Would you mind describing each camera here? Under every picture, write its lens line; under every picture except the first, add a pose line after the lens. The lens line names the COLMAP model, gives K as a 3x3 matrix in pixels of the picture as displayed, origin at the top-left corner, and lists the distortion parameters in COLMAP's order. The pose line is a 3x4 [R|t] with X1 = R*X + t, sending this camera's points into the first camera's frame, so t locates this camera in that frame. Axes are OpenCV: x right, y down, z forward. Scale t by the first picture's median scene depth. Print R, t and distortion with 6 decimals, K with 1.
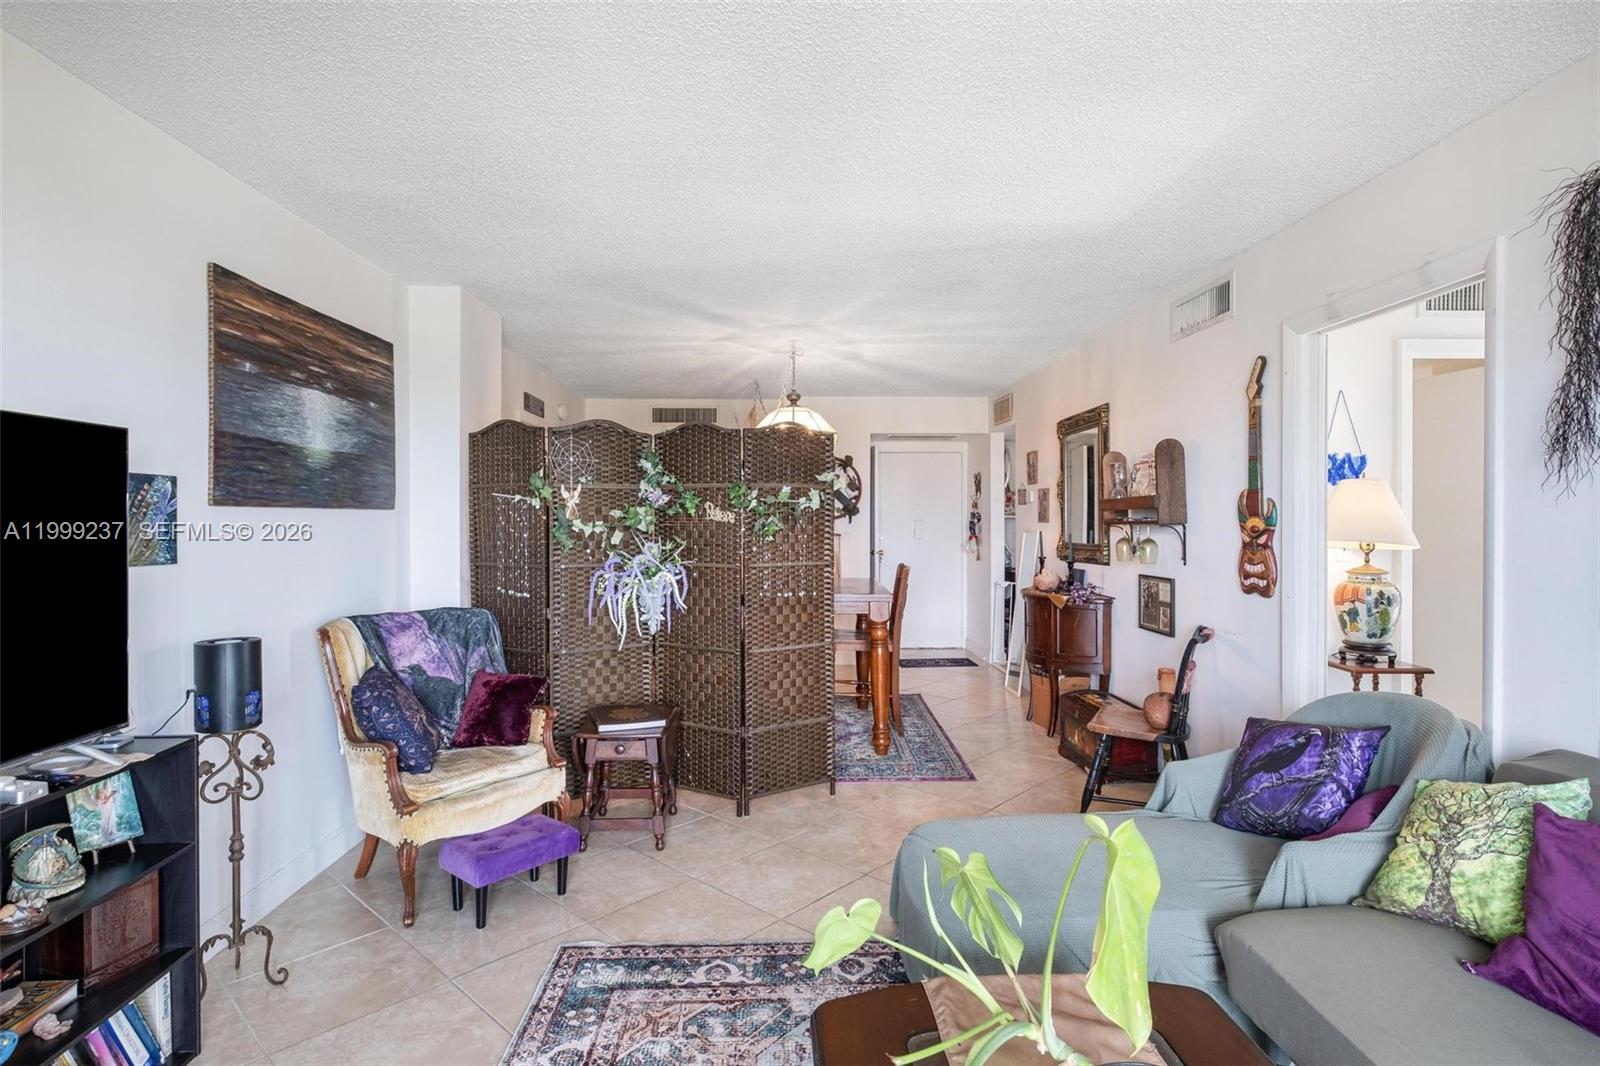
lens RADIAL K [[809.5, 0, 793.7], [0, 809.5, 528.8], [0, 0, 1]] dist [0.004060, -0.003657]
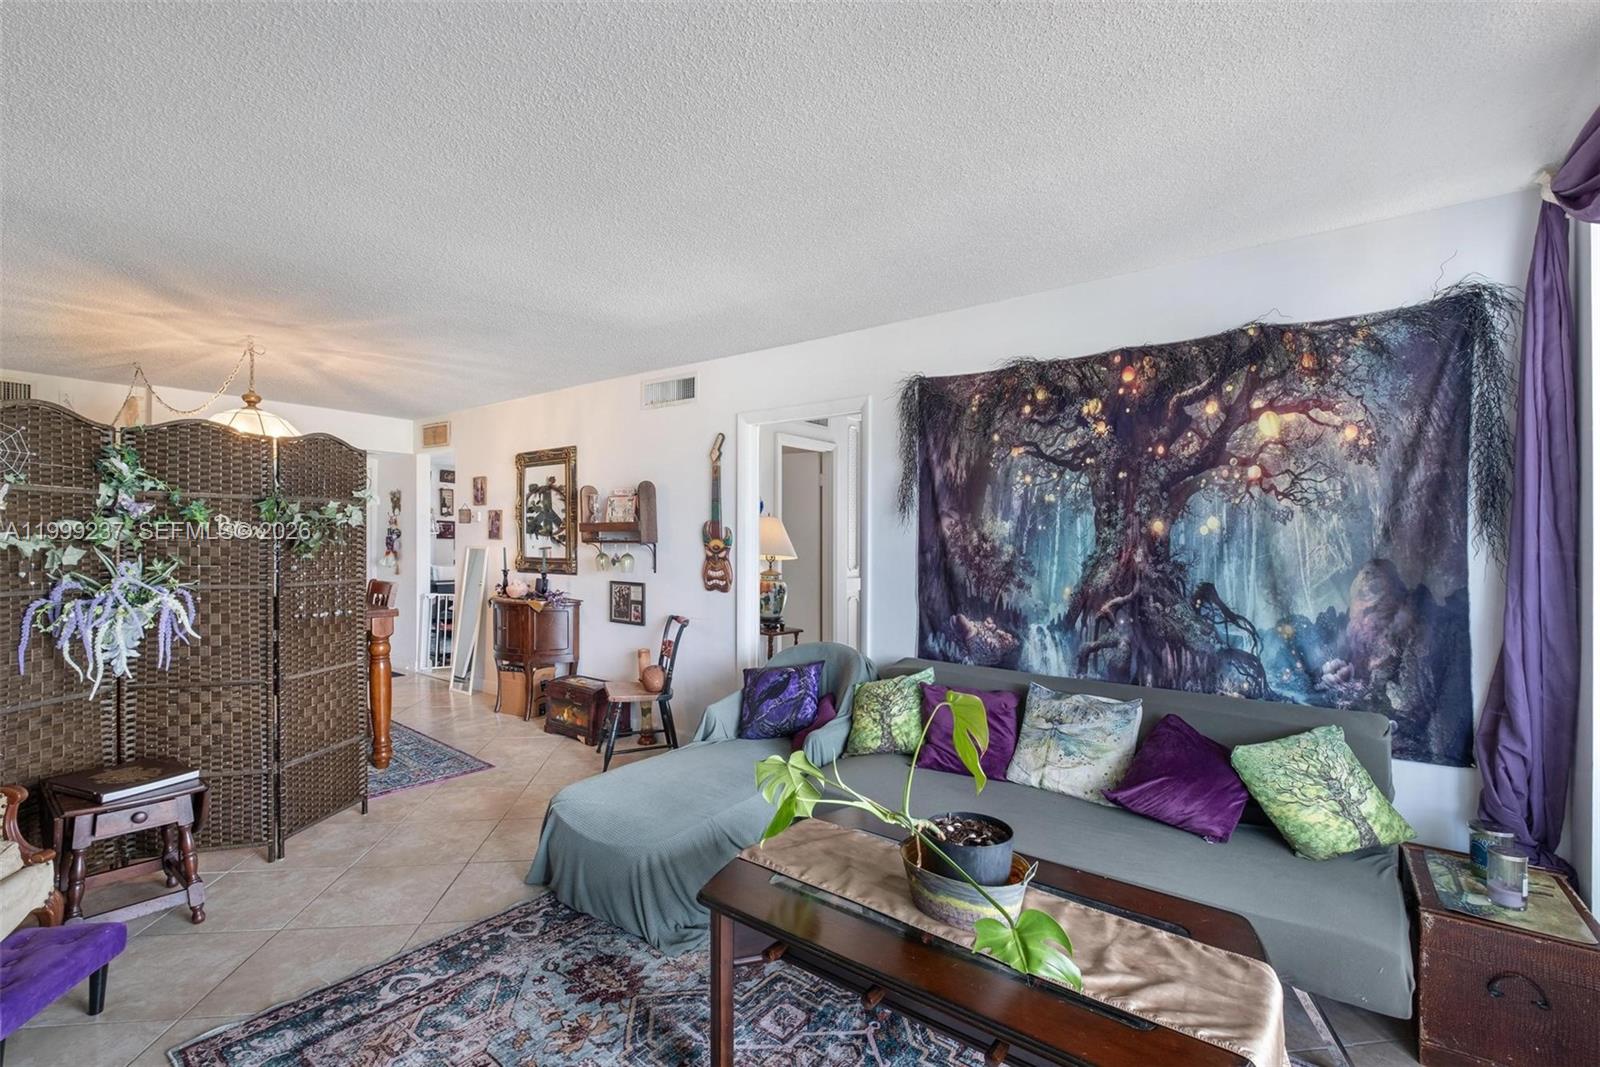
lens RADIAL K [[708.8, 0, 807.6], [0, 708.8, 534.6], [0, 0, 1]] dist [-0.002600, -0.002427]
pose [[0.637556, 0.015463, 0.770249, -0.342004], [-0.005633, 0.999865, -0.015409, -0.003971], [-0.770383, 0.005485, 0.637557, 0.032735]]
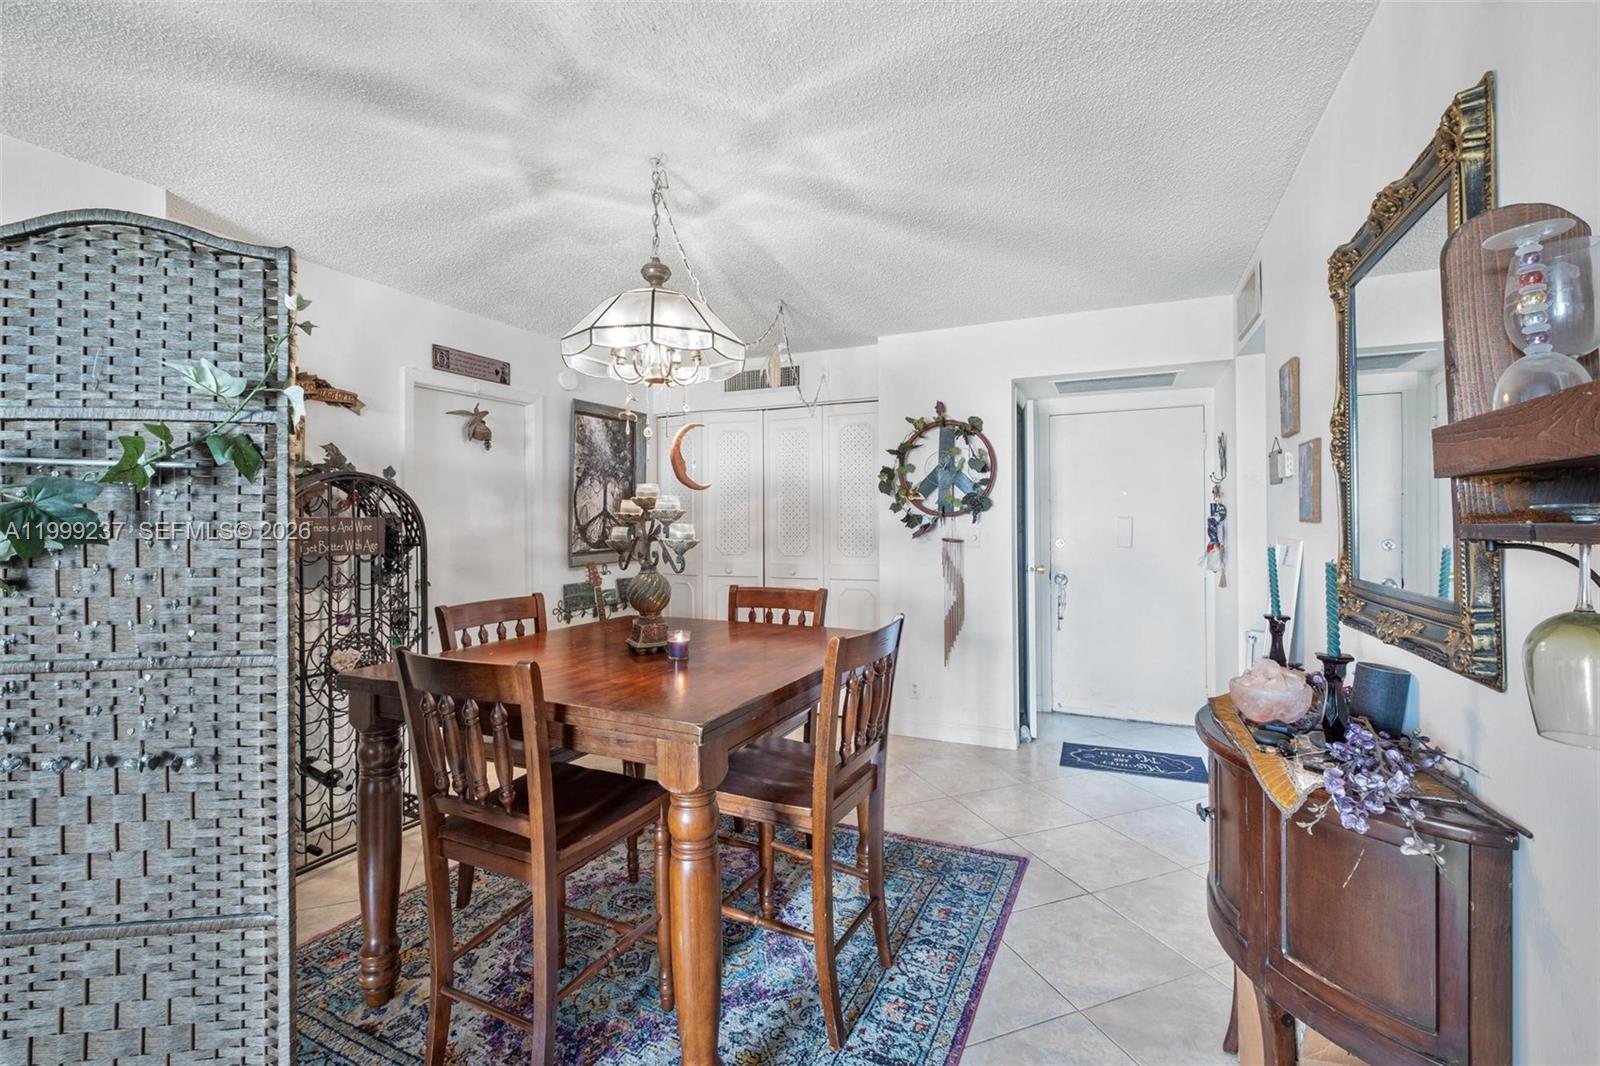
lens RADIAL K [[708.8, 0, 789.6], [0, 708.8, 521.7], [0, 0, 1]] dist [-0.002600, -0.002427]
pose [[0.901003, -0.002712, -0.433805, 0.423421], [0.000472, 0.999986, -0.005271, -0.012581], [0.433813, 0.004544, 0.900991, 1.044669]]
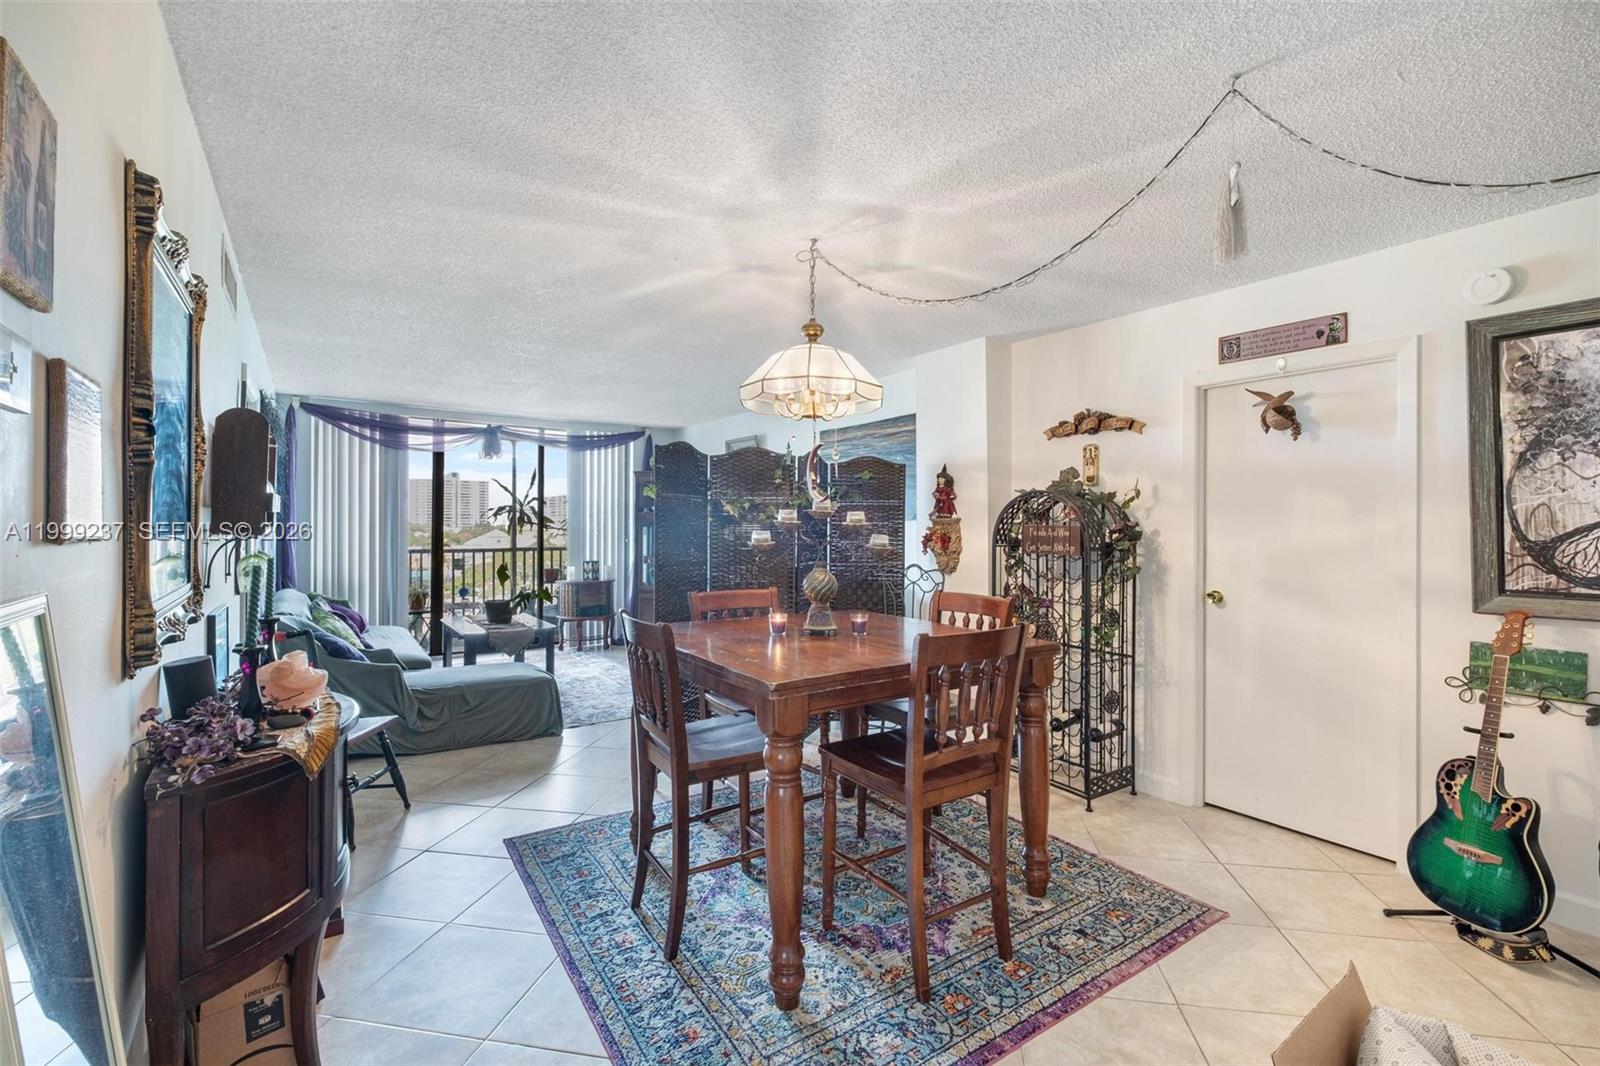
lens RADIAL K [[708.8, 0, 852.0], [0, 708.8, 532.4], [0, 0, 1]] dist [-0.002600, -0.002427]
pose [[-0.805906, 0.007799, -0.591991, 0.479019], [-0.006718, 0.999728, 0.022316, -0.033485], [0.592005, 0.021962, -0.805635, 2.293669]]
